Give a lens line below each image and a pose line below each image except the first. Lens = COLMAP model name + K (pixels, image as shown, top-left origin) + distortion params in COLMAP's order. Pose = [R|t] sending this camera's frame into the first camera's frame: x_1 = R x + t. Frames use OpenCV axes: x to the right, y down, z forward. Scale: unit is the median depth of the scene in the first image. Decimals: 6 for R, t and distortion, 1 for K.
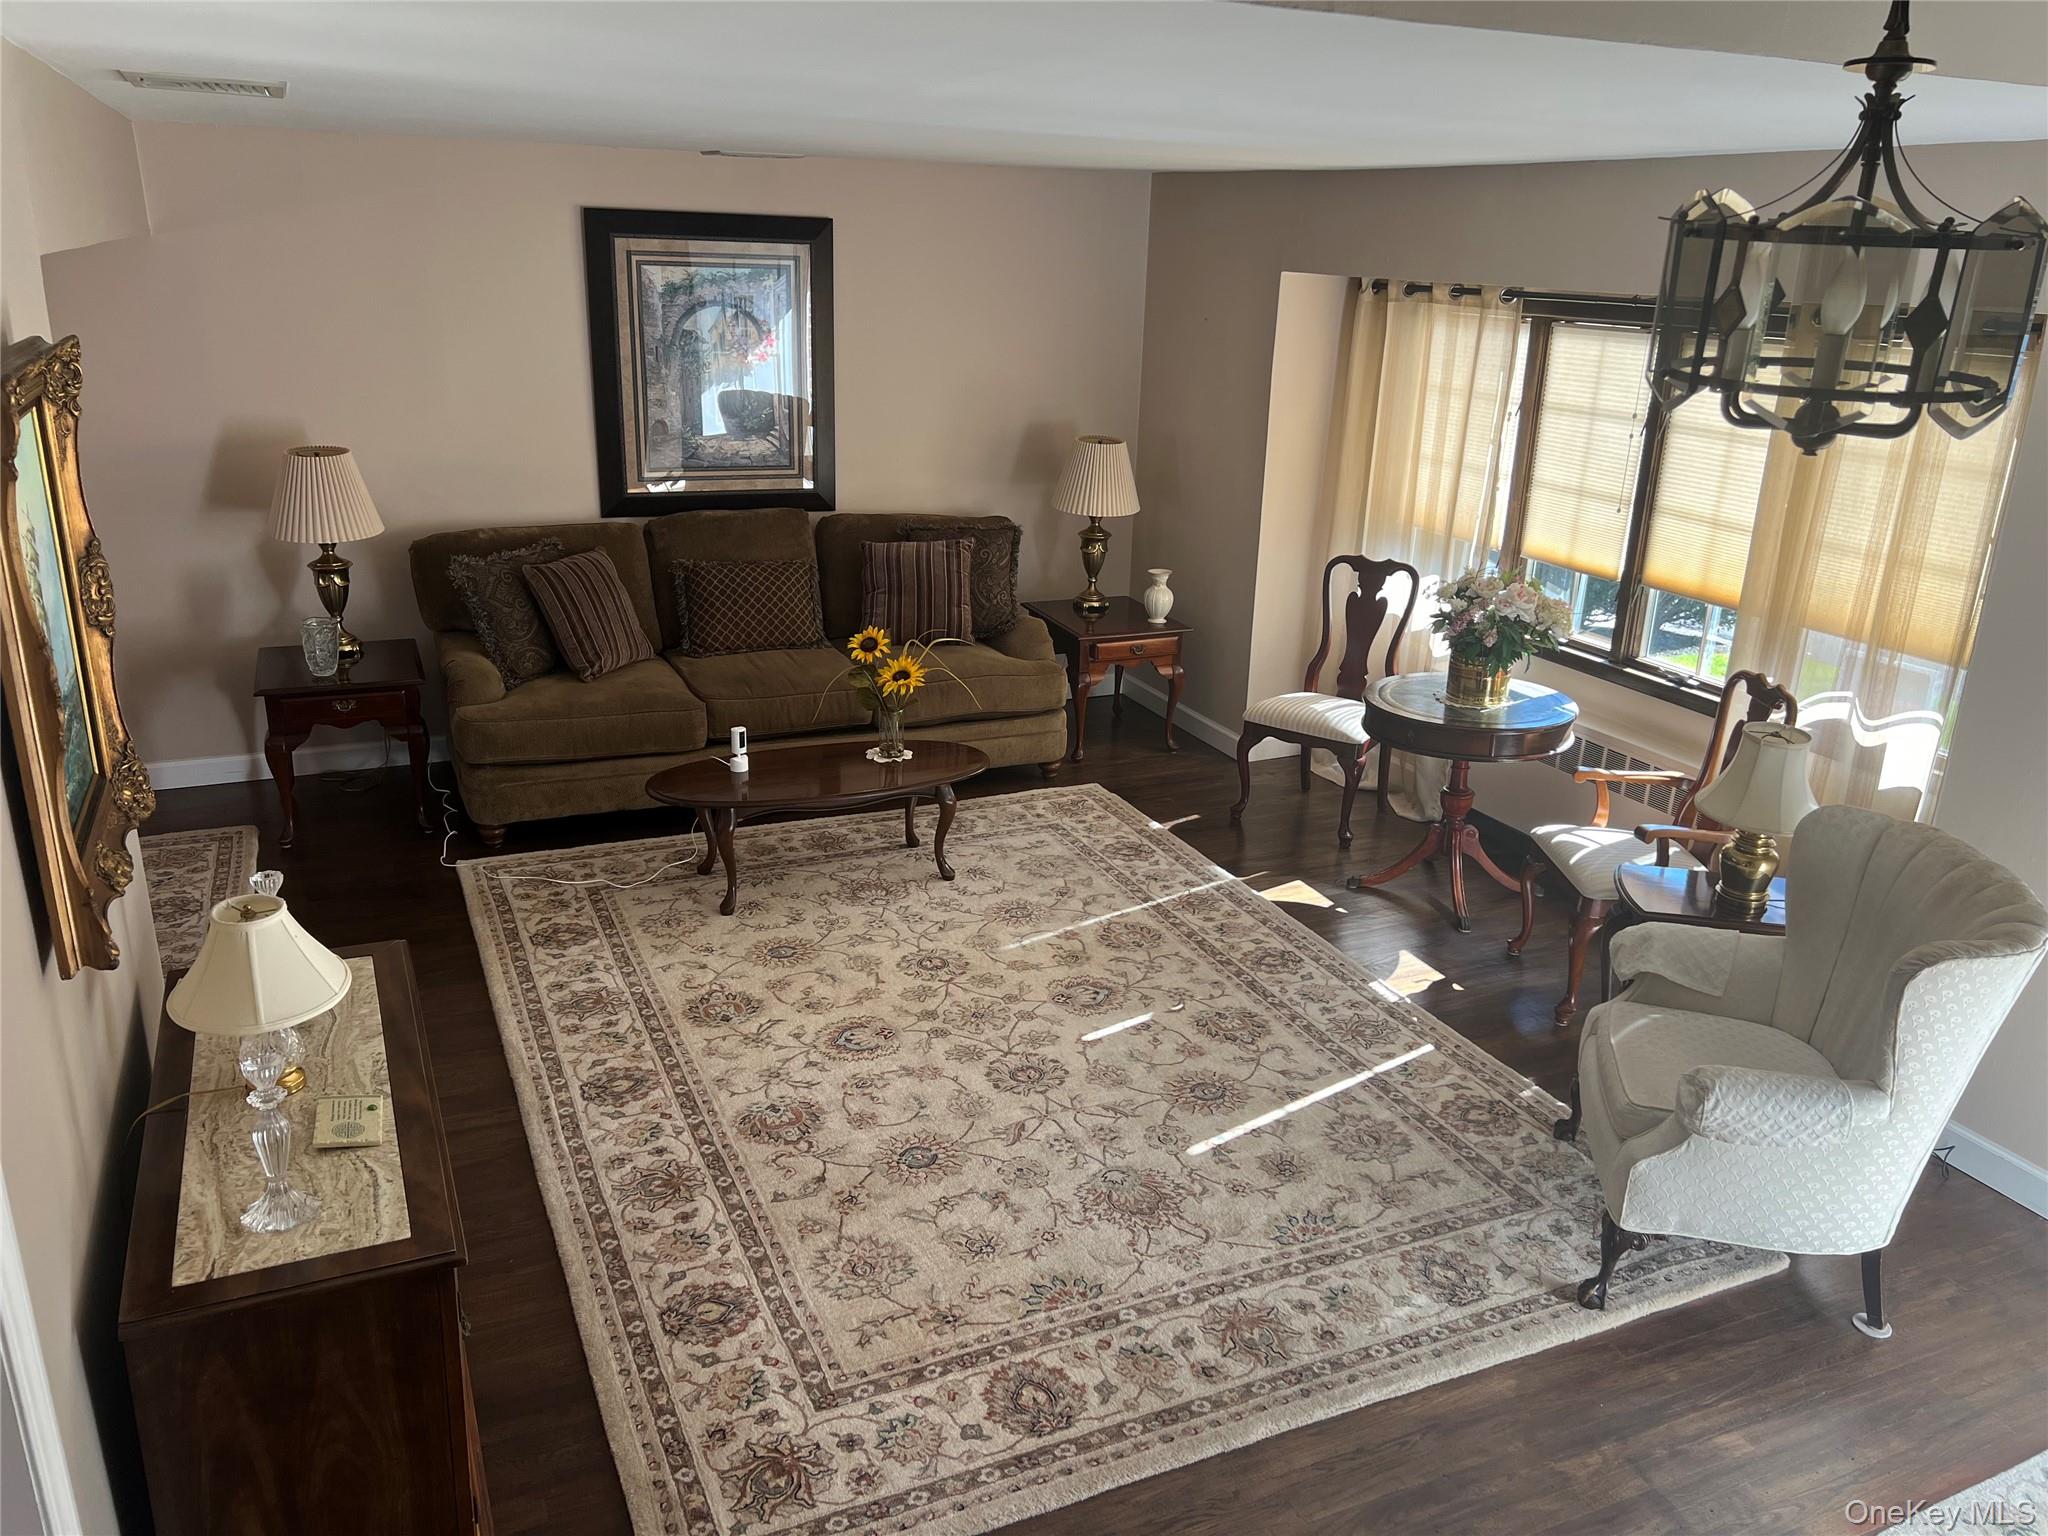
lens RADIAL K [[1550.2, 0, 1029.2], [0, 1550.2, 770.8], [0, 0, 1]] dist [0.062110, -0.012479]
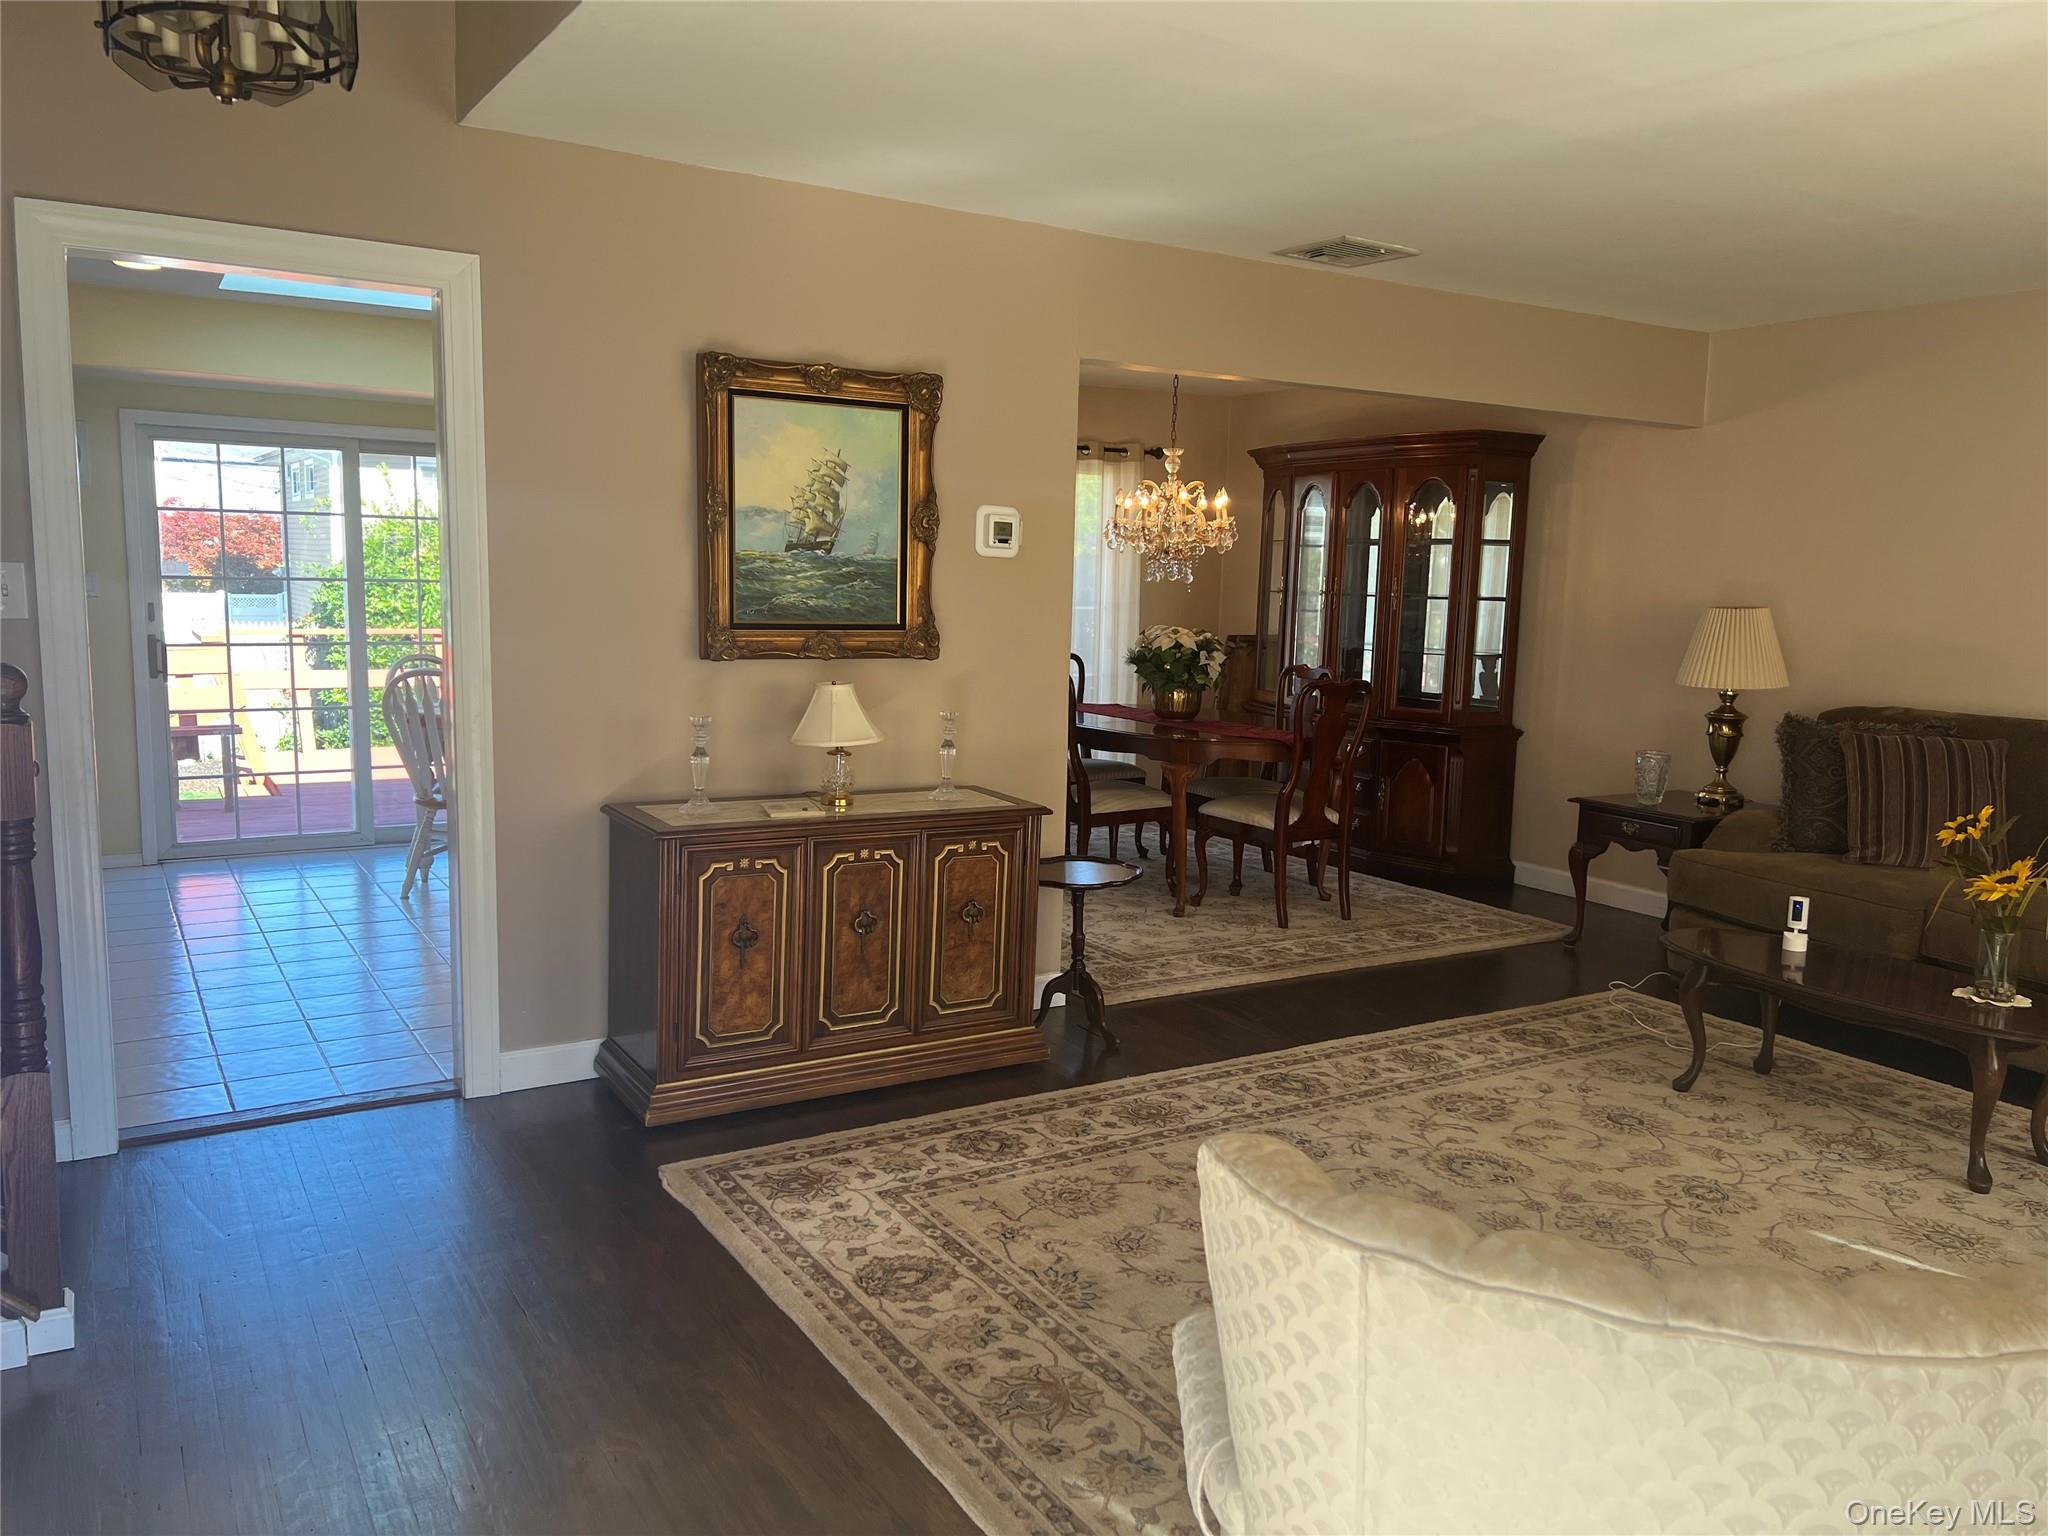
lens RADIAL K [[1550.2, 0, 1023.3], [0, 1550.2, 770.4], [0, 0, 1]] dist [0.062110, -0.012479]
pose [[0.119366, 0.104594, -0.987326, 0.706705], [-0.352023, 0.934289, 0.056417, 0.008857], [0.928349, 0.340828, 0.148342, 0.589468]]
